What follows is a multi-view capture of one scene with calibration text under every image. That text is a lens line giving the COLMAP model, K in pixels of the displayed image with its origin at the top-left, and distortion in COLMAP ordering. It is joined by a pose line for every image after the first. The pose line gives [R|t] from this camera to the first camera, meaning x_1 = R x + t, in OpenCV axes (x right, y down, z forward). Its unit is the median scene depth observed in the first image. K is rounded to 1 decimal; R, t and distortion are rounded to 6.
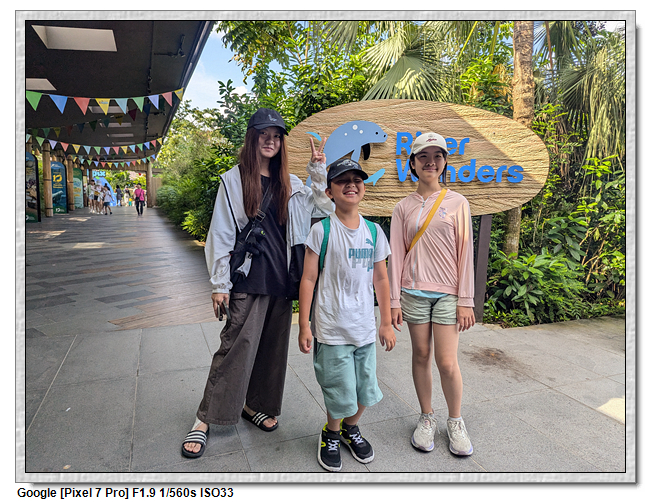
lens RADIAL K [[420.8, 0, 314.4], [0, 420.8, 246.9], [0, 0, 1]] dist [0.035326, -0.022572]
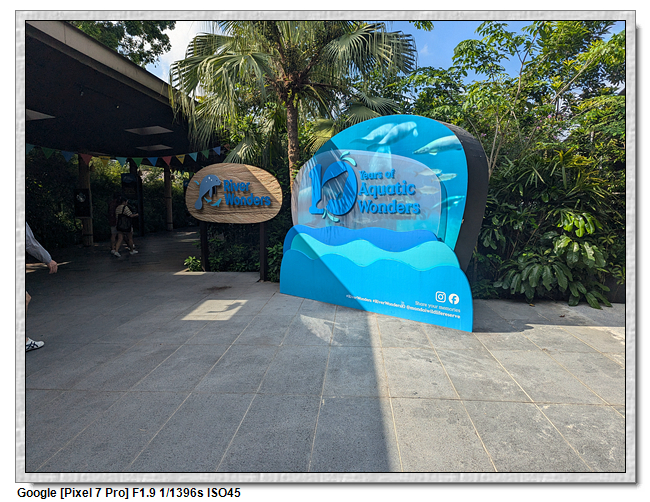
lens RADIAL K [[420.8, 0, 324.7], [0, 420.8, 244.6], [0, 0, 1]] dist [0.035326, -0.022572]
pose [[0.904318, 0.016405, -0.426544, 1.320024], [-0.016738, 0.999855, 0.002969, 0.013729], [0.426531, 0.004455, 0.904462, -0.519655]]
